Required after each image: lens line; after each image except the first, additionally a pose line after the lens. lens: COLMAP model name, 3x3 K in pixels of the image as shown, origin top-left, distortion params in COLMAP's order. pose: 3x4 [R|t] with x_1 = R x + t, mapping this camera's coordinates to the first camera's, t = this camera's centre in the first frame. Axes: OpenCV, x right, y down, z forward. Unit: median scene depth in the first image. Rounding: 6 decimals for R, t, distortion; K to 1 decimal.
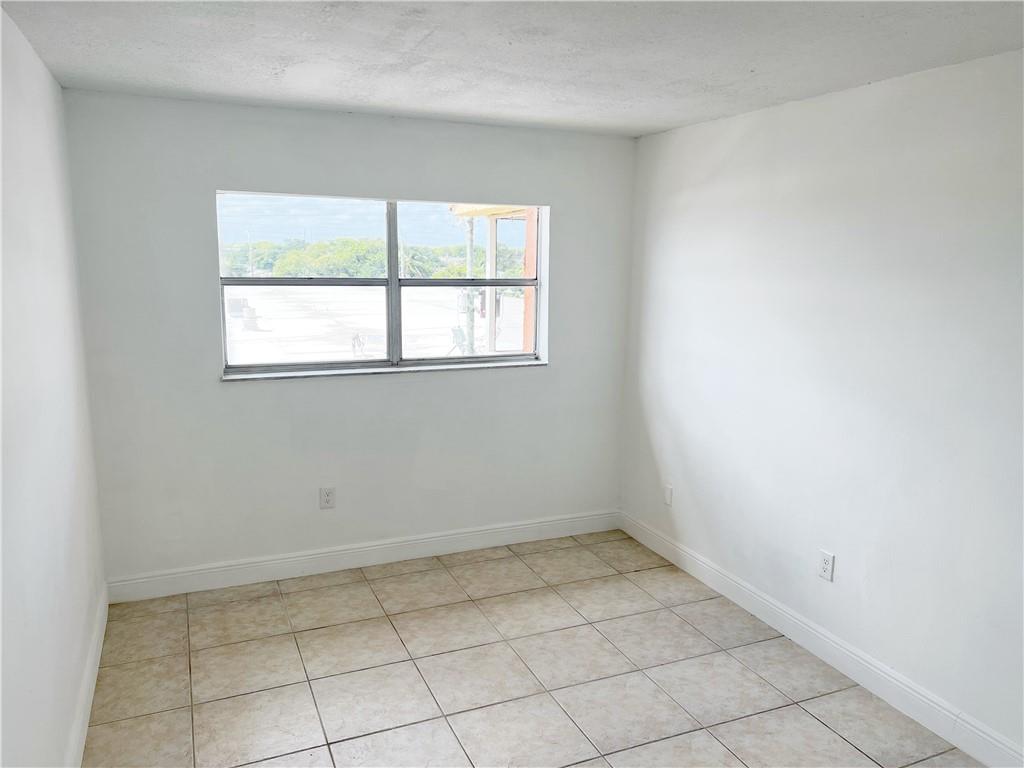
lens RADIAL K [[768.4, 0, 515.9], [0, 768.4, 378.8], [0, 0, 1]] dist [0.087131, -0.113456]
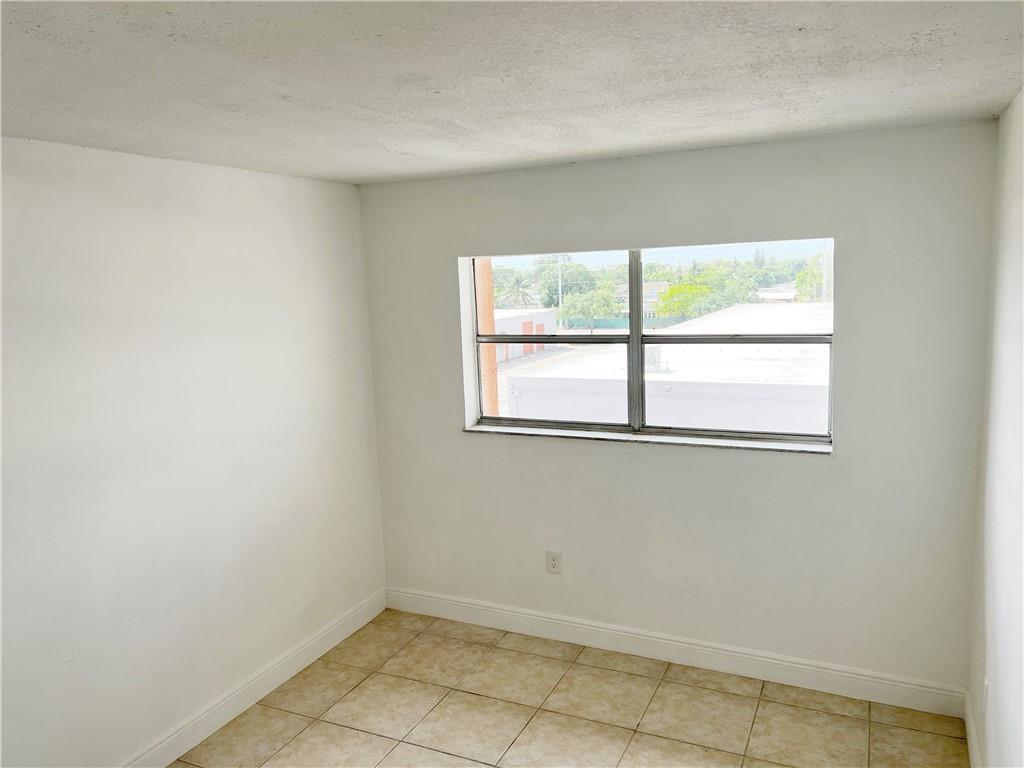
lens RADIAL K [[768.9, 0, 514.2], [0, 768.9, 373.9], [0, 0, 1]] dist [0.090296, -0.097574]
pose [[0.655254, 0.053577, -0.753507, 0.426002], [-0.079350, 0.996845, 0.001876, -0.075730], [0.751230, 0.058562, 0.657438, 0.309991]]
